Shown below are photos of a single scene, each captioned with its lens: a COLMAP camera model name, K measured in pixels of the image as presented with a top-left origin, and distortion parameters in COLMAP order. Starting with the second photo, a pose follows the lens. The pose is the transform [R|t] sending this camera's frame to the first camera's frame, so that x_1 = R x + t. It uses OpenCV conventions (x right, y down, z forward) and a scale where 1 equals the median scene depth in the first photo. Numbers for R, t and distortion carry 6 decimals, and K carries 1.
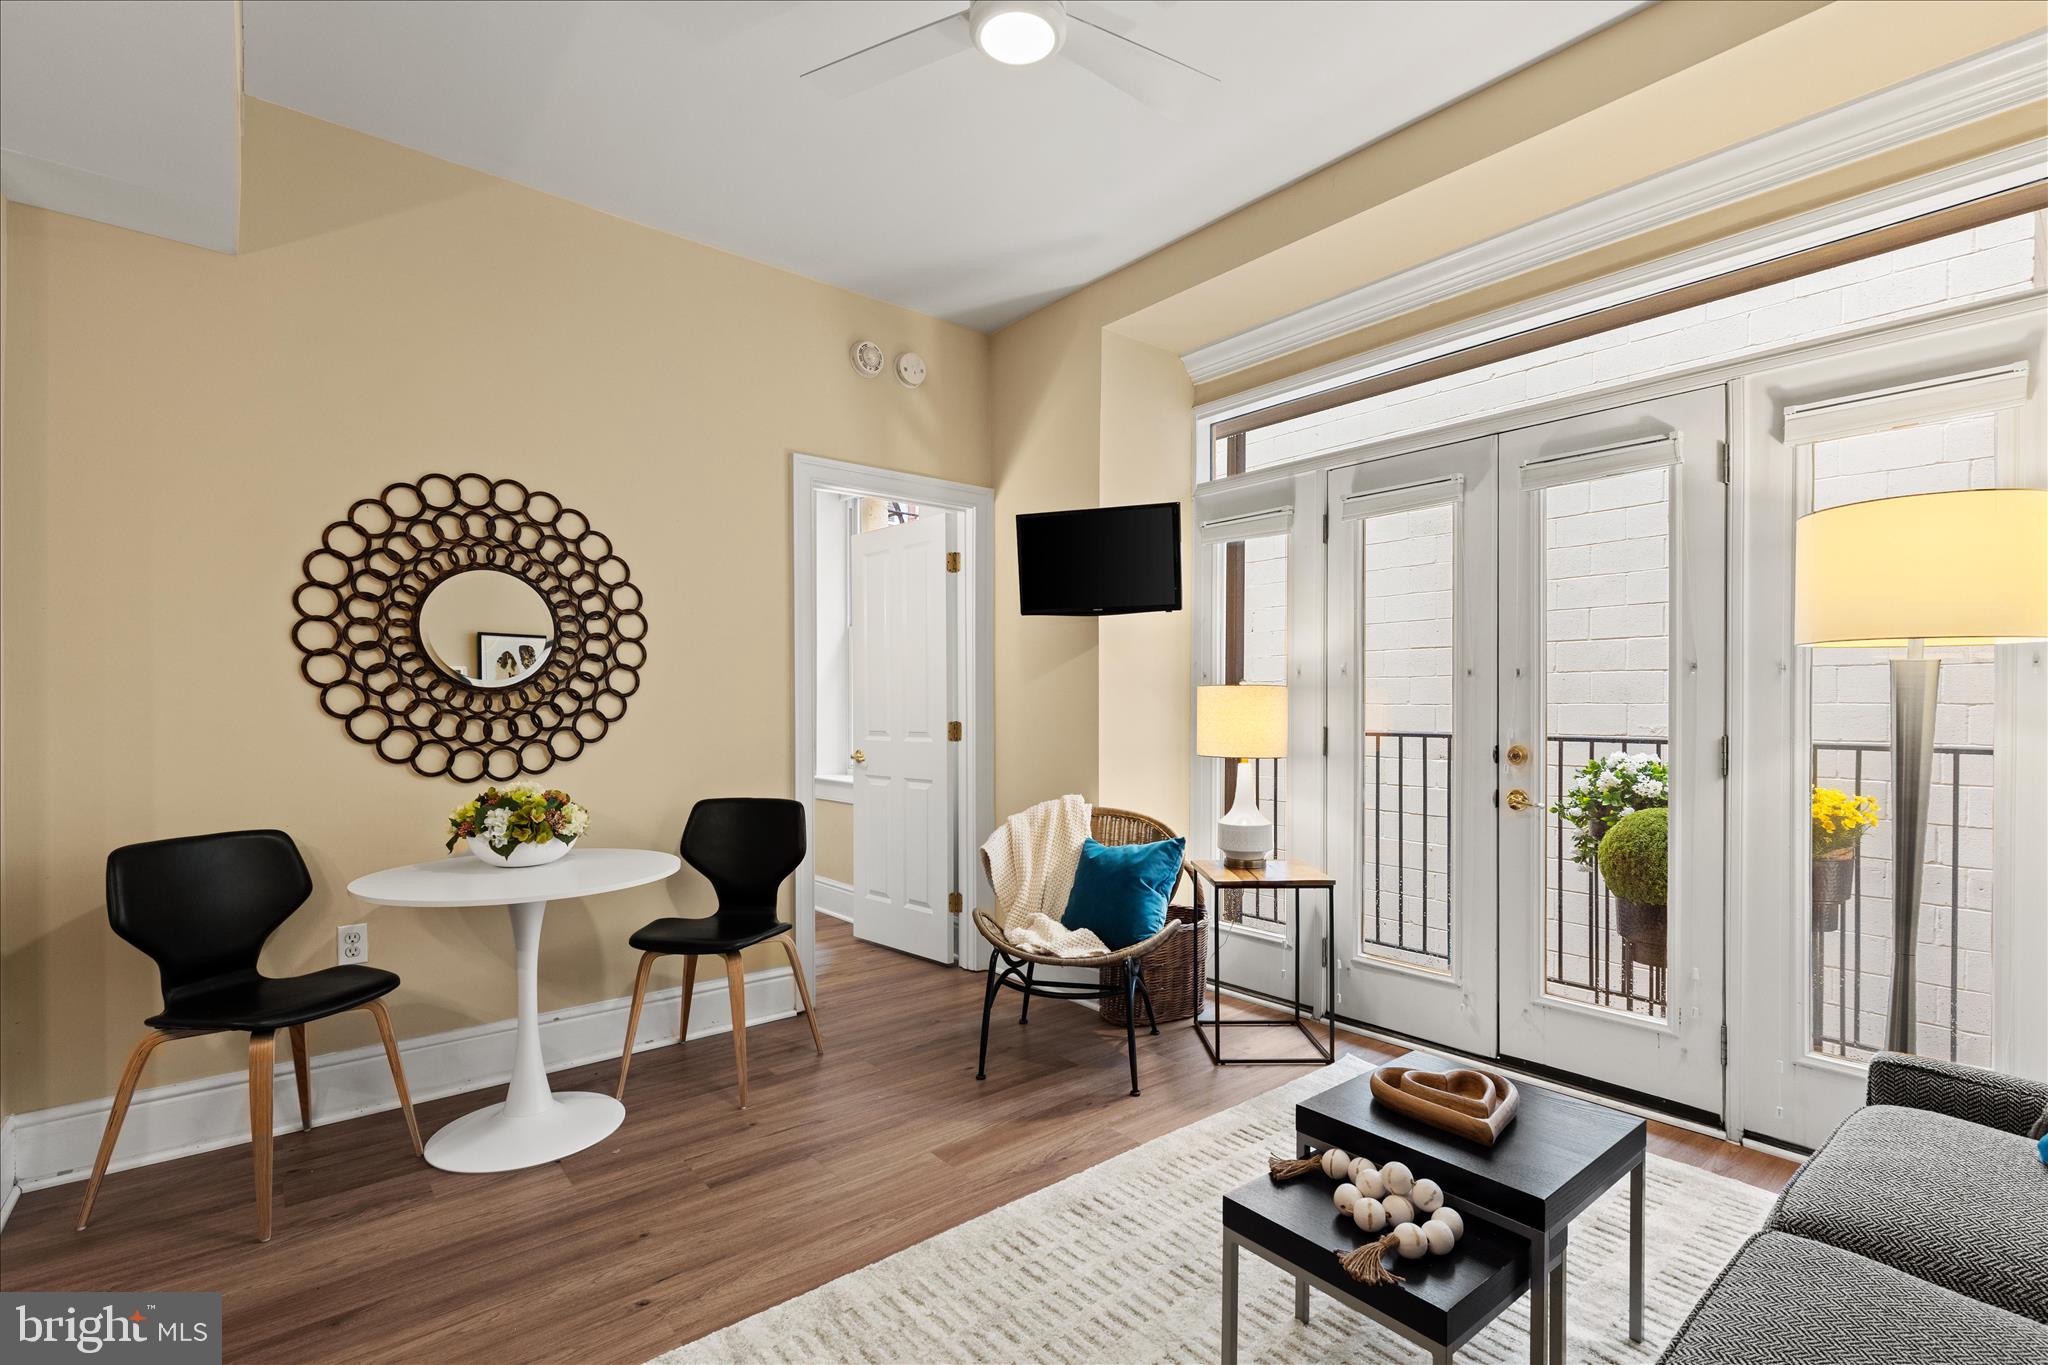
lens RADIAL K [[942.0, 0, 1062.7], [0, 942.0, 713.4], [0, 0, 1]] dist [0.009488, -0.000385]
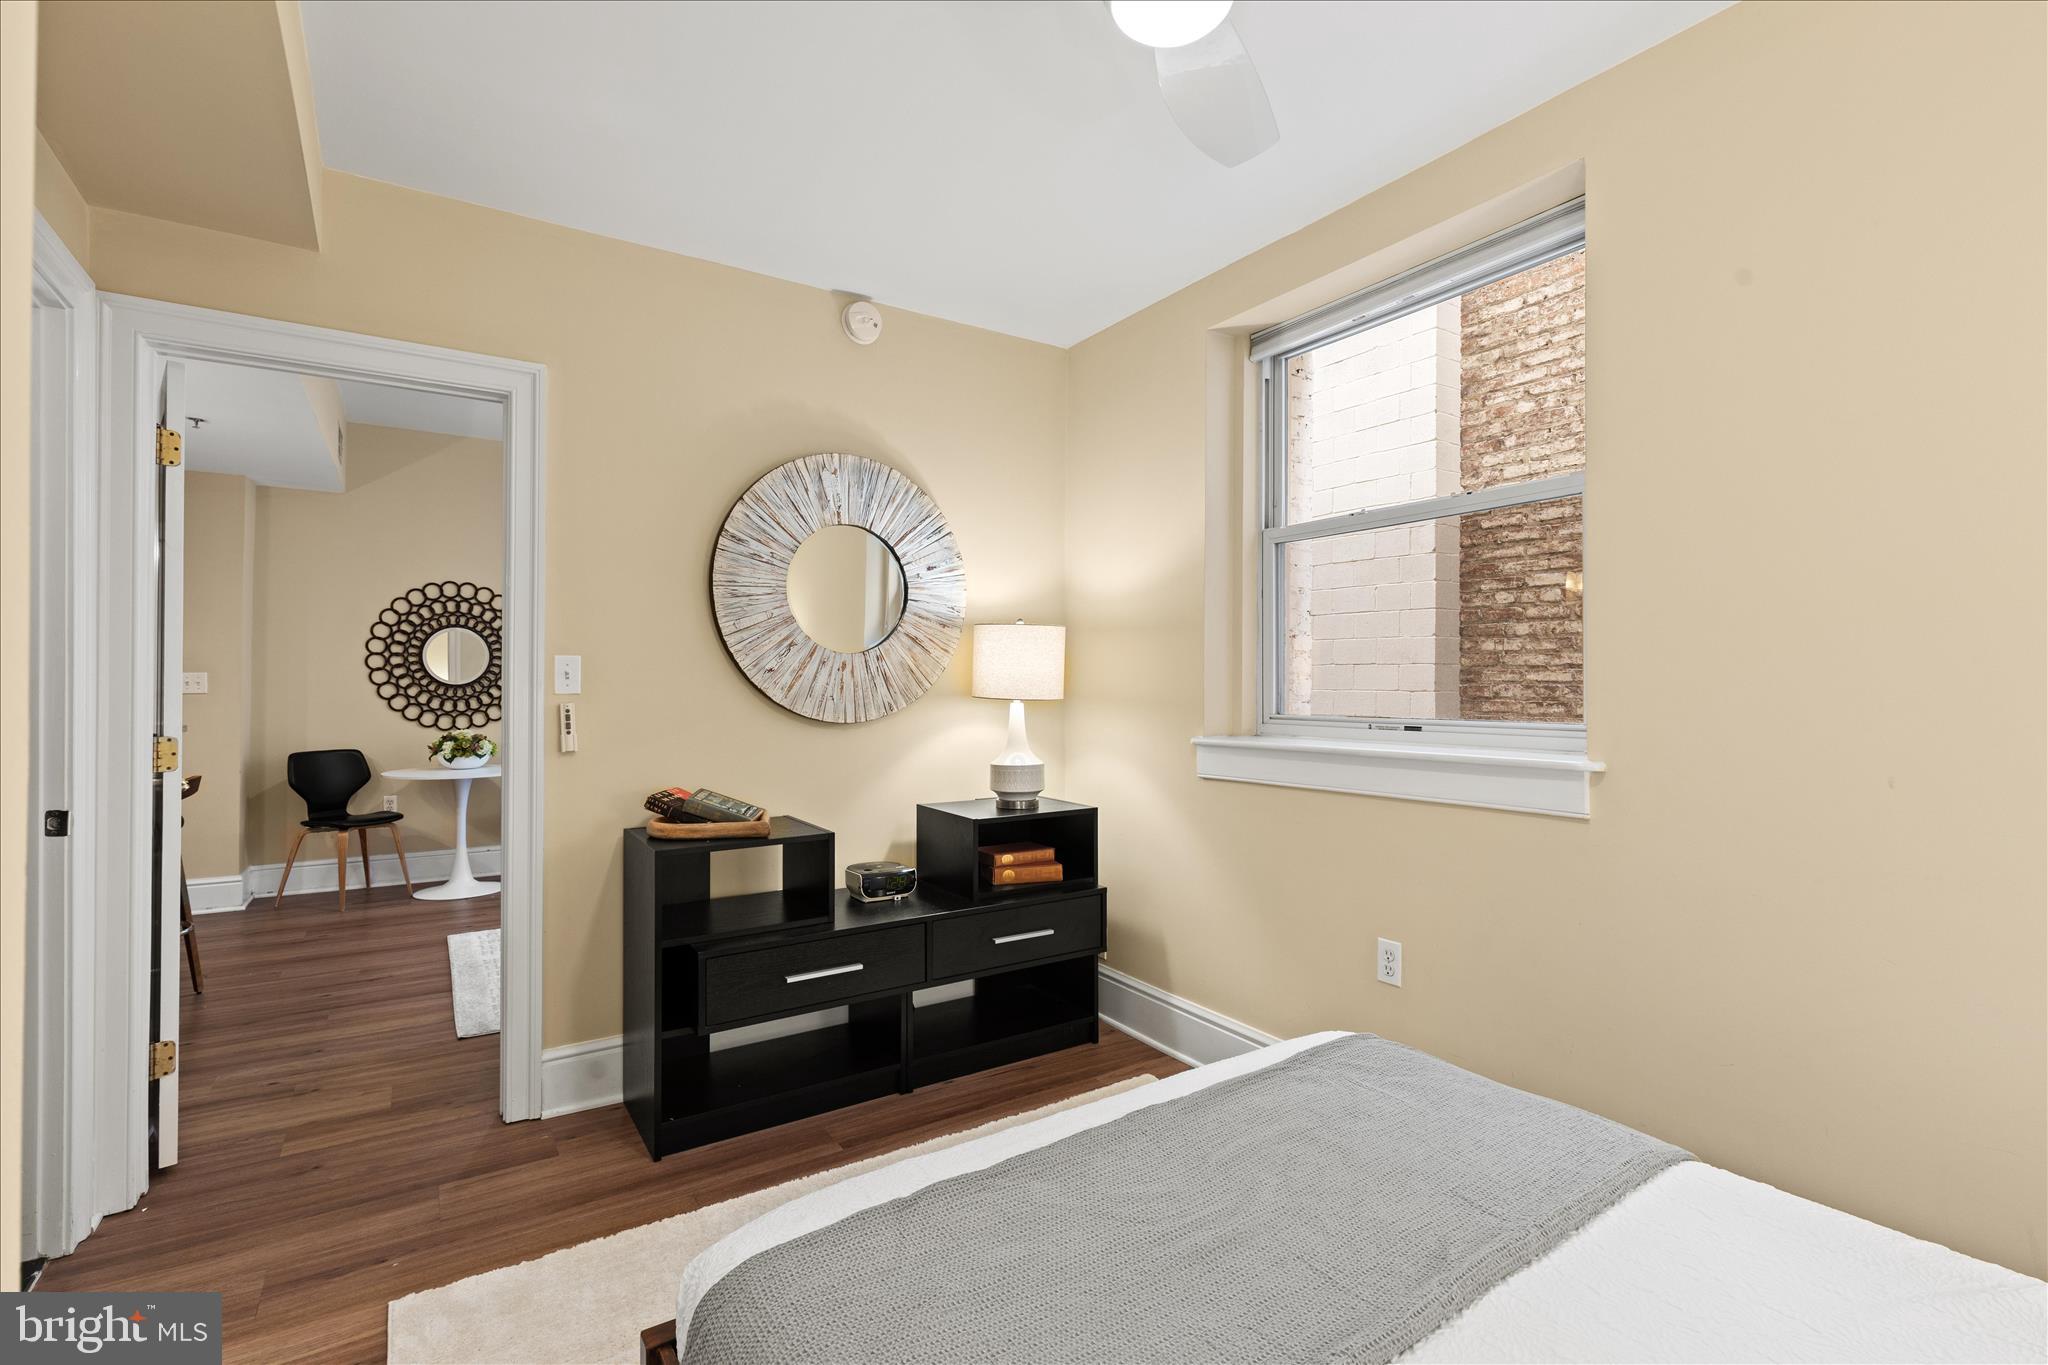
lens RADIAL K [[947.1, 0, 1044.4], [0, 947.1, 675.1], [0, 0, 1]] dist [0.009338, -0.000673]
pose [[0.992069, -0.000340, -0.125691, 0.961726], [-0.002029, 0.999823, -0.018721, -0.012430], [0.125675, 0.018827, 0.991893, -0.926863]]
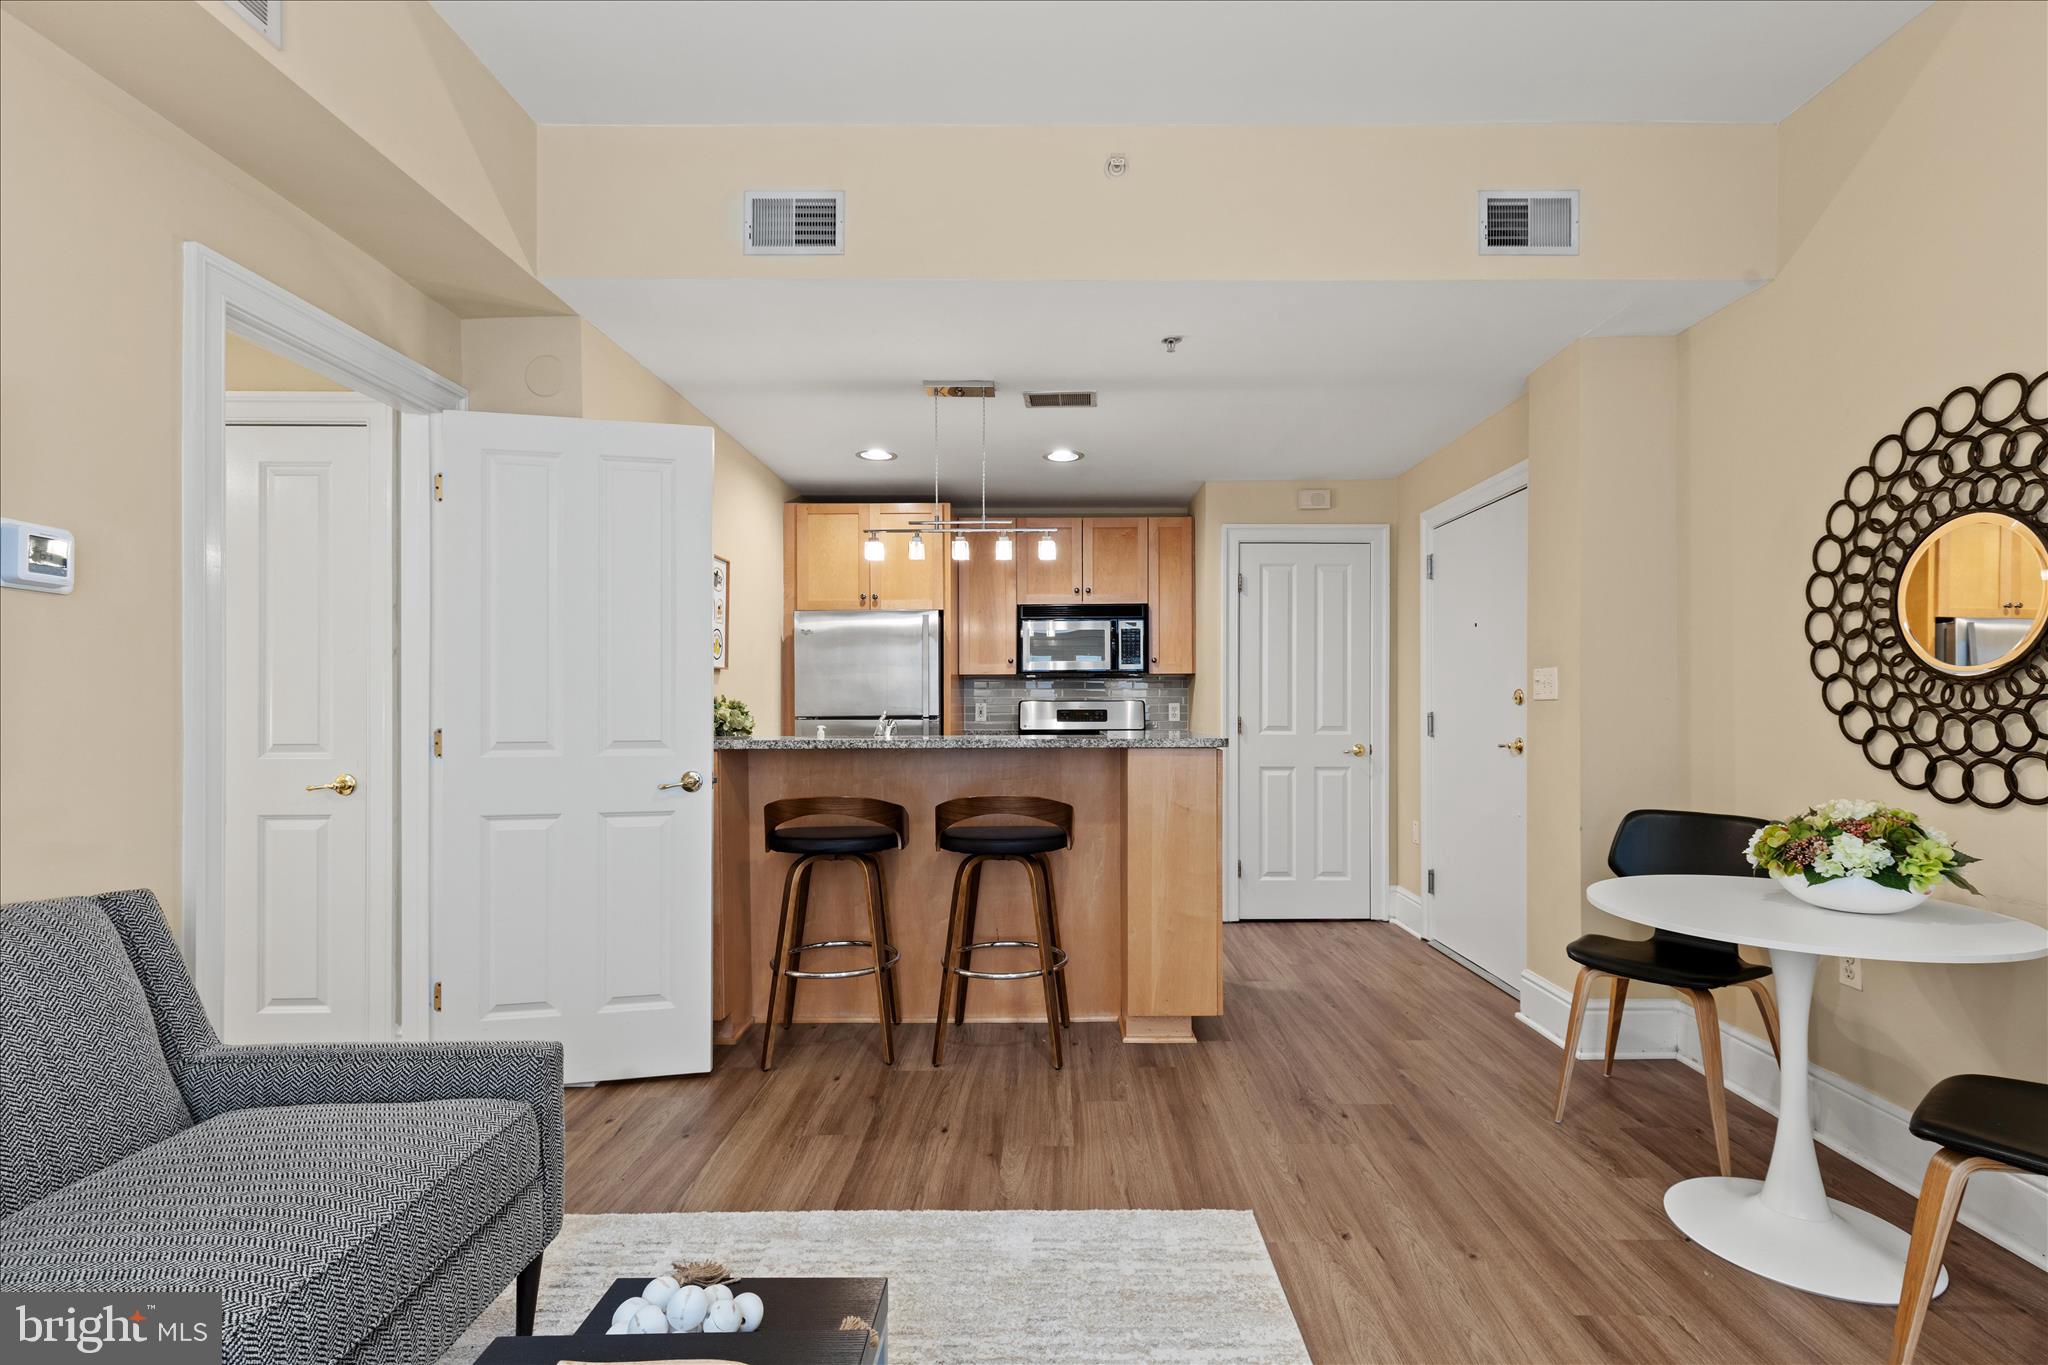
lens RADIAL K [[942.0, 0, 1062.7], [0, 942.0, 713.4], [0, 0, 1]] dist [0.009488, -0.000385]
pose [[-0.644532, 0.010939, -0.764499, 0.418073], [-0.001897, 0.999872, 0.015906, -0.009093], [0.764575, 0.011702, -0.644429, 0.981054]]
